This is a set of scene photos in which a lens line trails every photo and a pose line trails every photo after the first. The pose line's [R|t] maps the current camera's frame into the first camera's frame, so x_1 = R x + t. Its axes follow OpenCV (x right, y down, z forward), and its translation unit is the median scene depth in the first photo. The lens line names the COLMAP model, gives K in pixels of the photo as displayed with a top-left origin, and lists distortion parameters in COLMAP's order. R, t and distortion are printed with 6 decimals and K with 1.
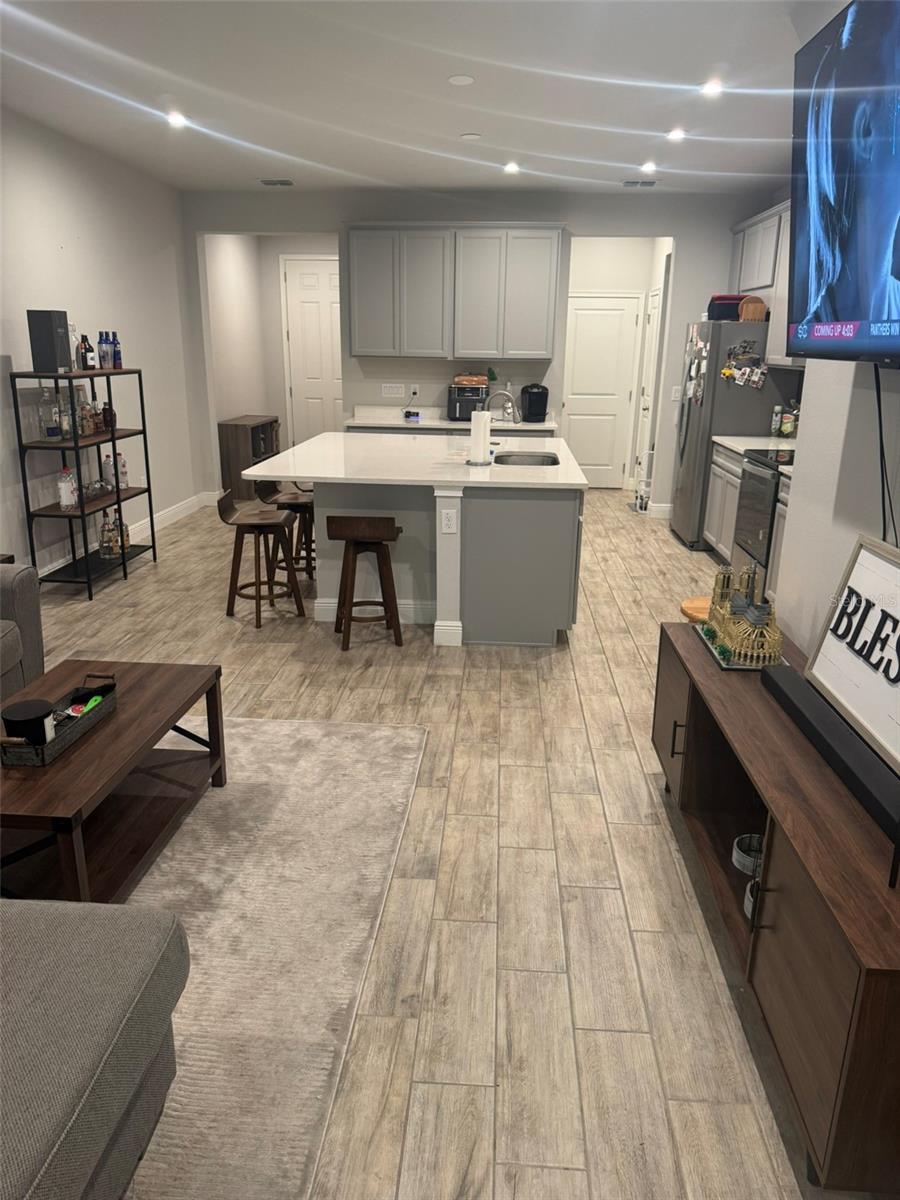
lens RADIAL K [[853.6, 0, 453.2], [0, 853.6, 591.2], [0, 0, 1]] dist [0.044140, -0.048560]
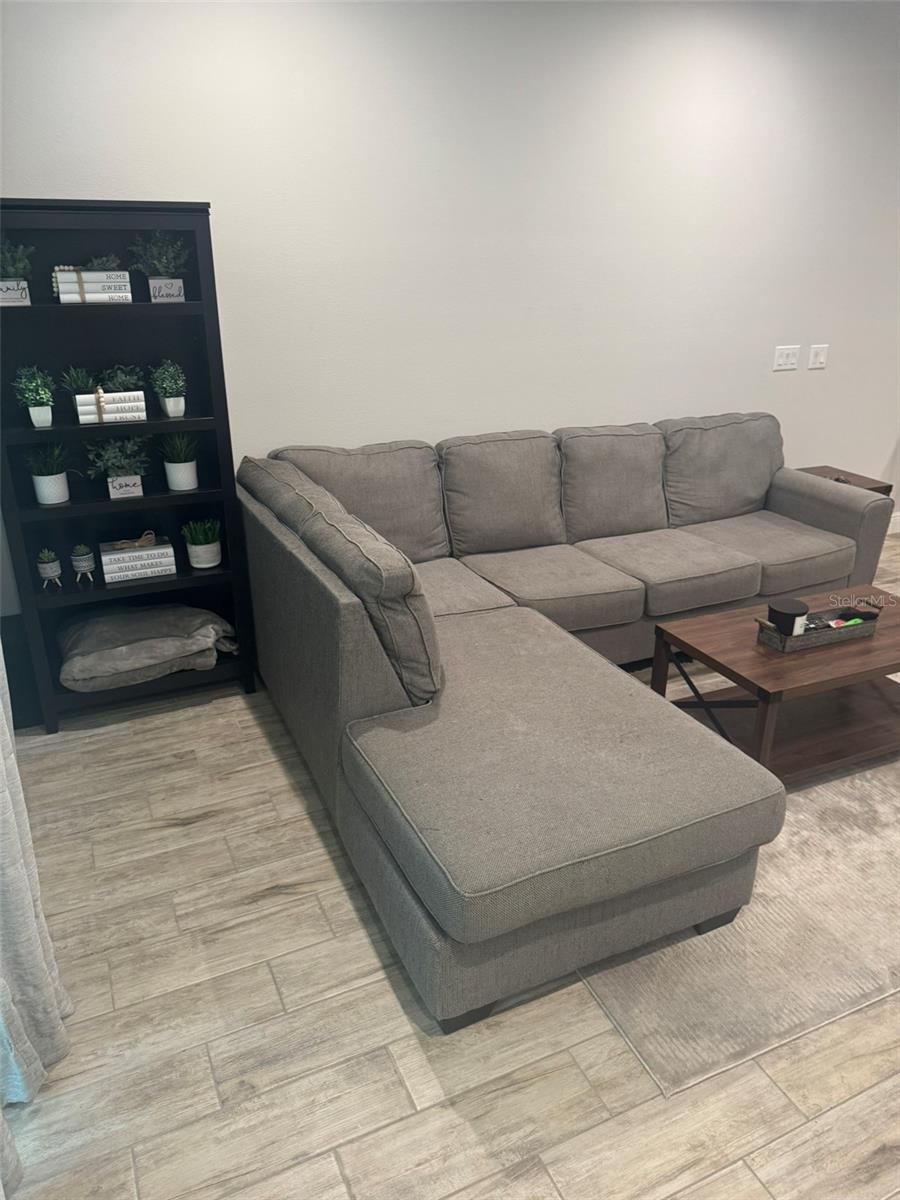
lens RADIAL K [[853.6, 0, 451.2], [0, 853.6, 592.0], [0, 0, 1]] dist [0.044140, -0.048560]
pose [[0.481481, 0.314759, -0.817987, 0.133092], [-0.241046, 0.944854, 0.221693, -0.018060], [0.842658, 0.090432, 0.530800, -0.031469]]
